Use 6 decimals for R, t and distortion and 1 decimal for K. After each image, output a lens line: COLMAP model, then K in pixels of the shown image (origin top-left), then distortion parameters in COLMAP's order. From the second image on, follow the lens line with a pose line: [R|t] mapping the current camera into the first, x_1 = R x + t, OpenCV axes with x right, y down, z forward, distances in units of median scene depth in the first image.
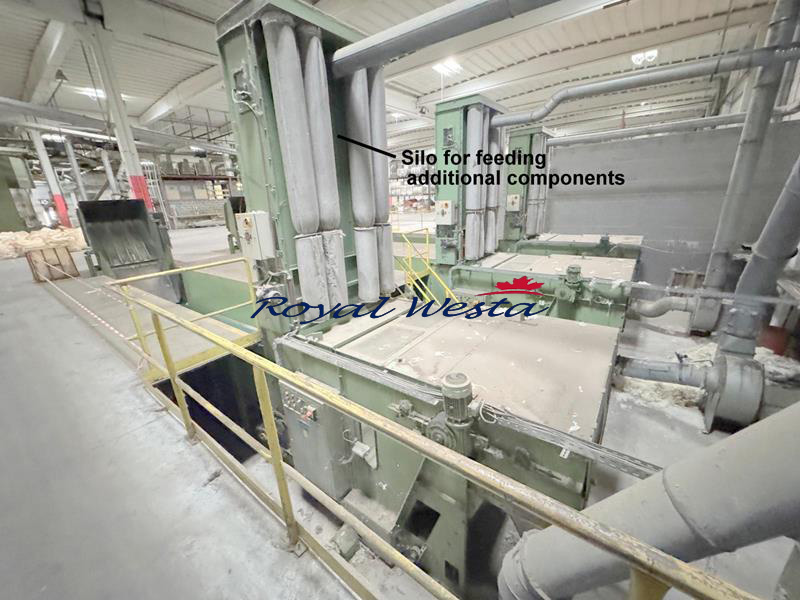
lens RADIAL K [[320.2, 0, 397.9], [0, 320.2, 300.7], [0, 0, 1]] dist [-0.011357, 0.000628]
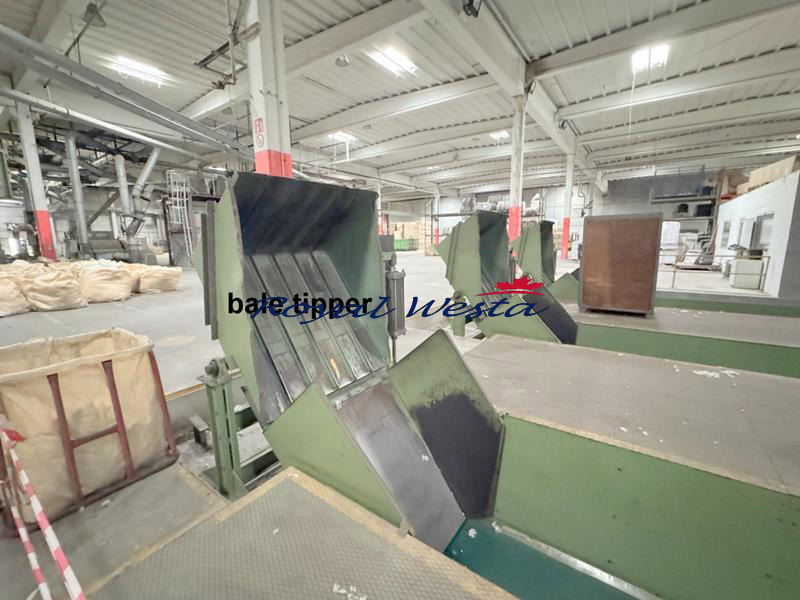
lens RADIAL K [[339.3, 0, 398.8], [0, 339.3, 299.0], [0, 0, 1]] dist [-0.012741, -0.000345]
pose [[0.998857, 0.025584, 0.040369, -0.341141], [-0.019838, 0.990398, -0.136816, -0.069424], [-0.043482, 0.135859, 0.989774, 0.286457]]
